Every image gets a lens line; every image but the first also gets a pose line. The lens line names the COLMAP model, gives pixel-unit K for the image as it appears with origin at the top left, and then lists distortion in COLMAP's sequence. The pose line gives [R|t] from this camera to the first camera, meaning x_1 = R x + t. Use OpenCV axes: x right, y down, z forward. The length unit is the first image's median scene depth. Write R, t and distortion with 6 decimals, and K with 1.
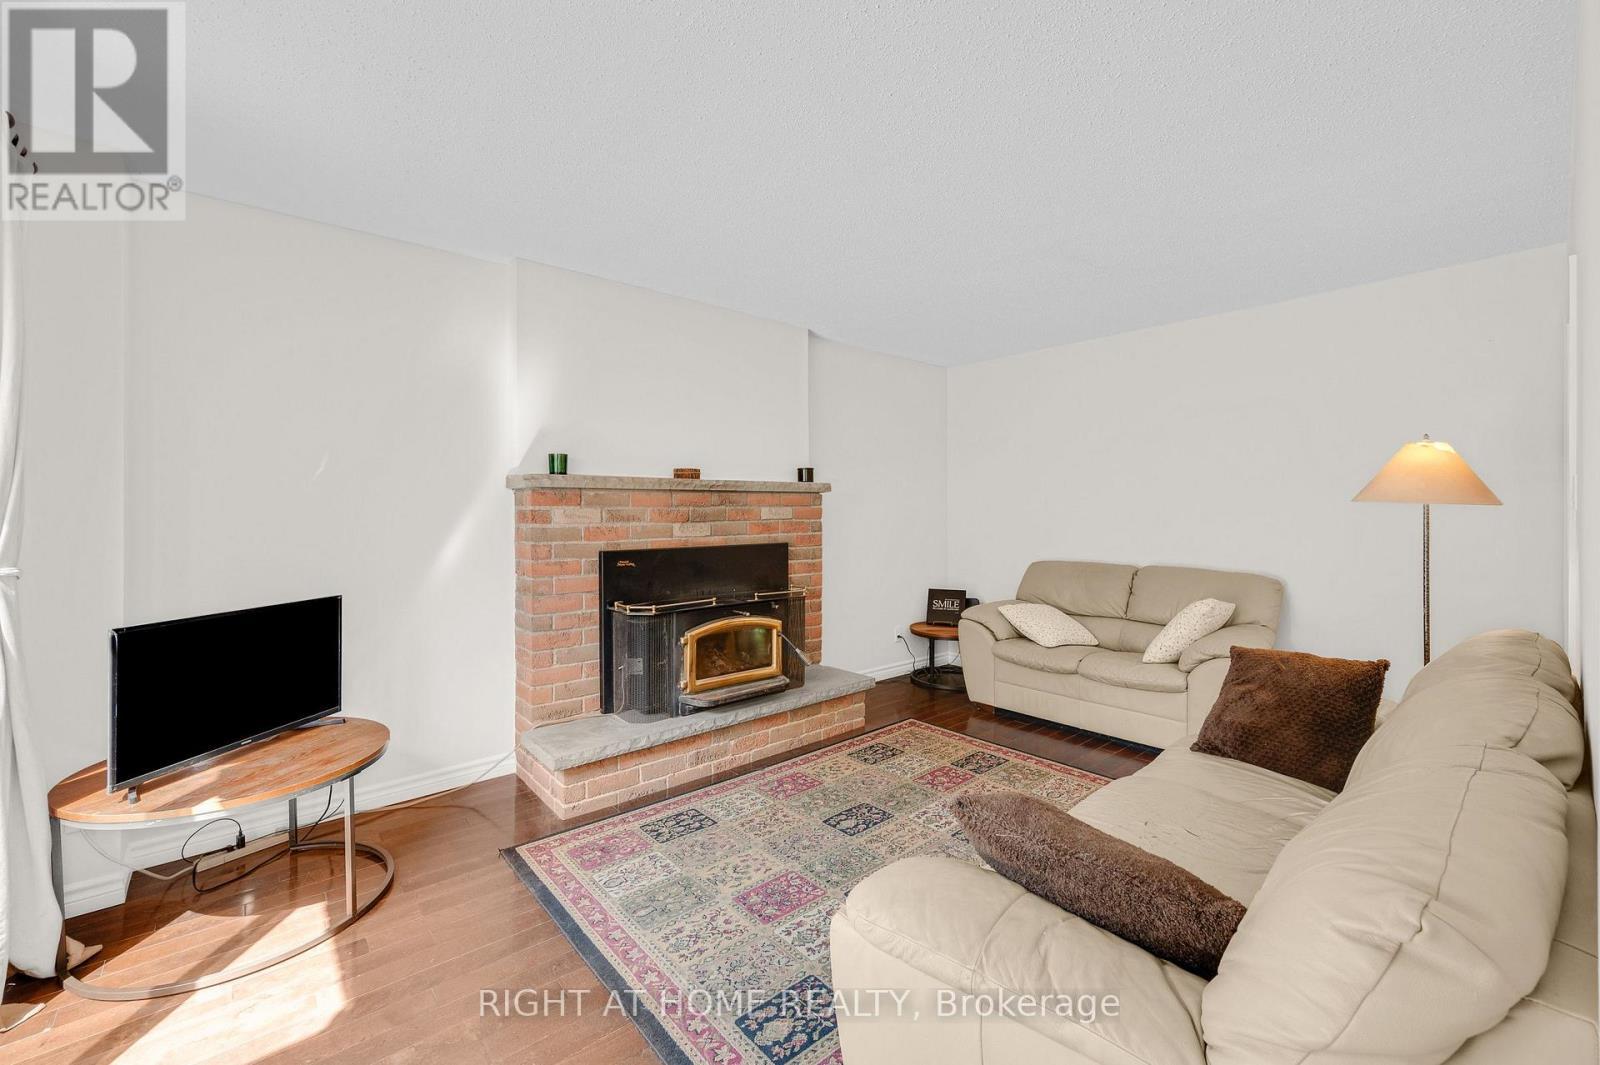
lens RADIAL K [[642.7, 0, 797.4], [0, 642.7, 525.0], [0, 0, 1]] dist [0.003894, 0.000399]
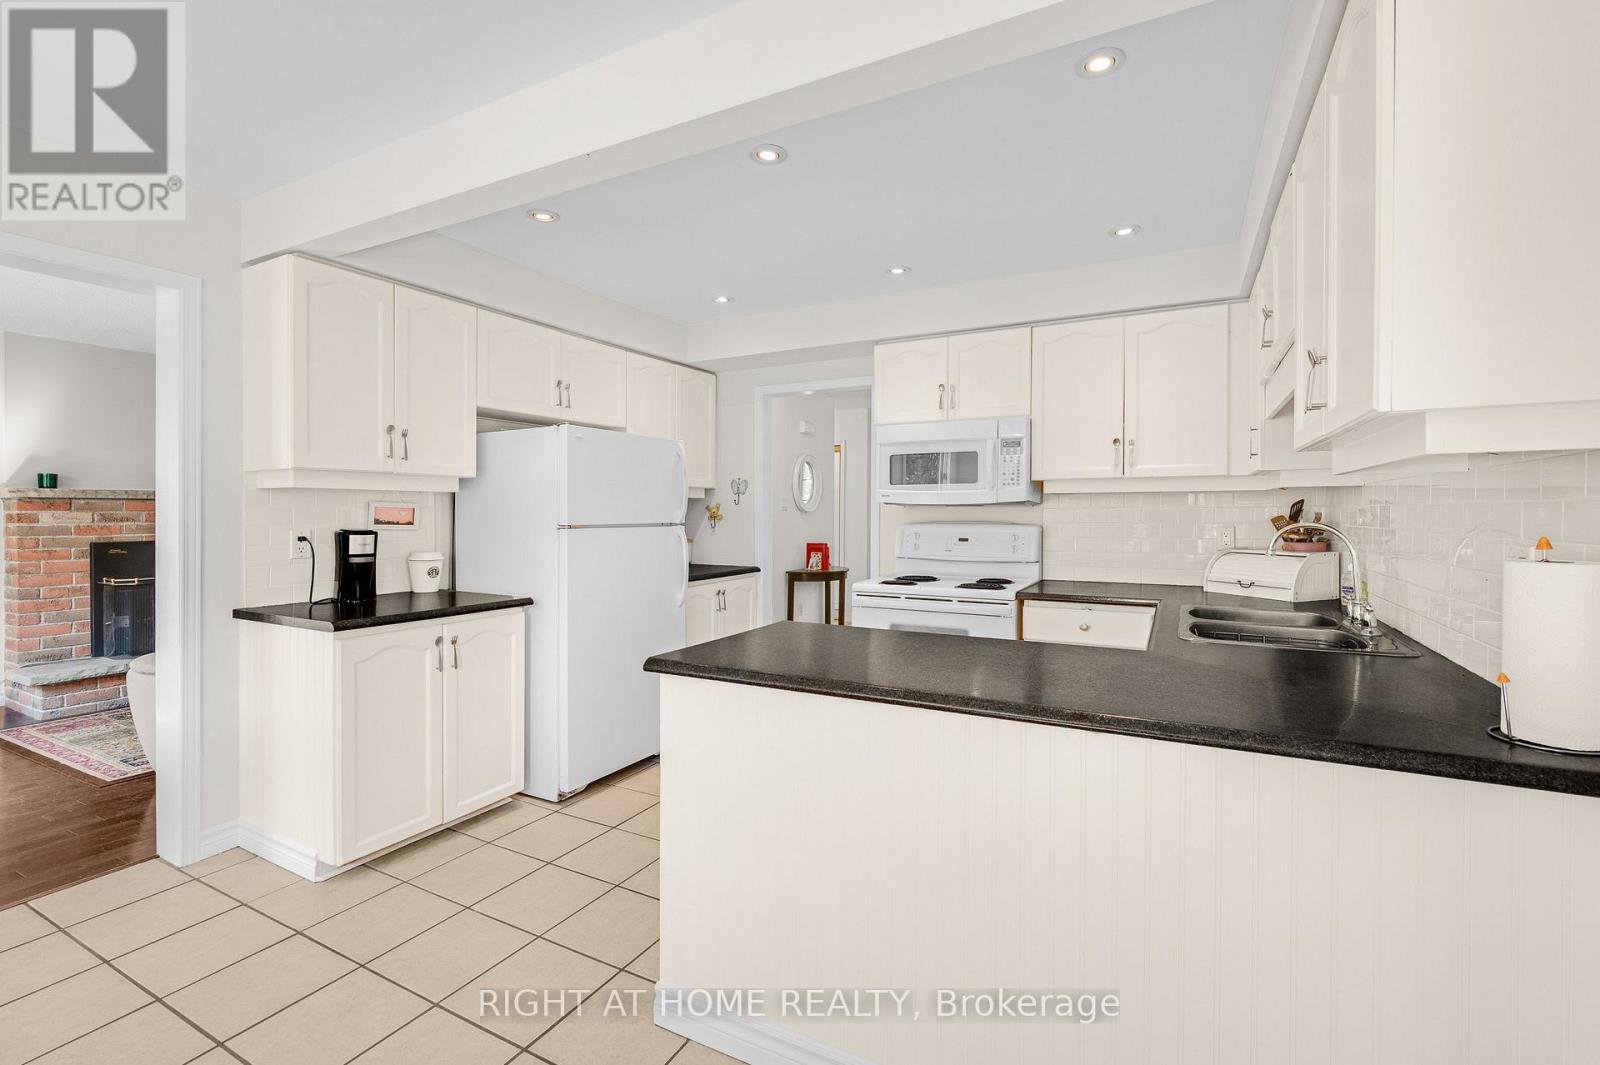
lens RADIAL K [[642.7, 0, 808.2], [0, 642.7, 521.0], [0, 0, 1]] dist [0.003894, 0.000399]
pose [[0.918644, -0.001546, 0.395084, 0.598392], [0.003428, 0.999986, -0.004058, 0.004324], [-0.395072, 0.005082, 0.918636, -0.957182]]
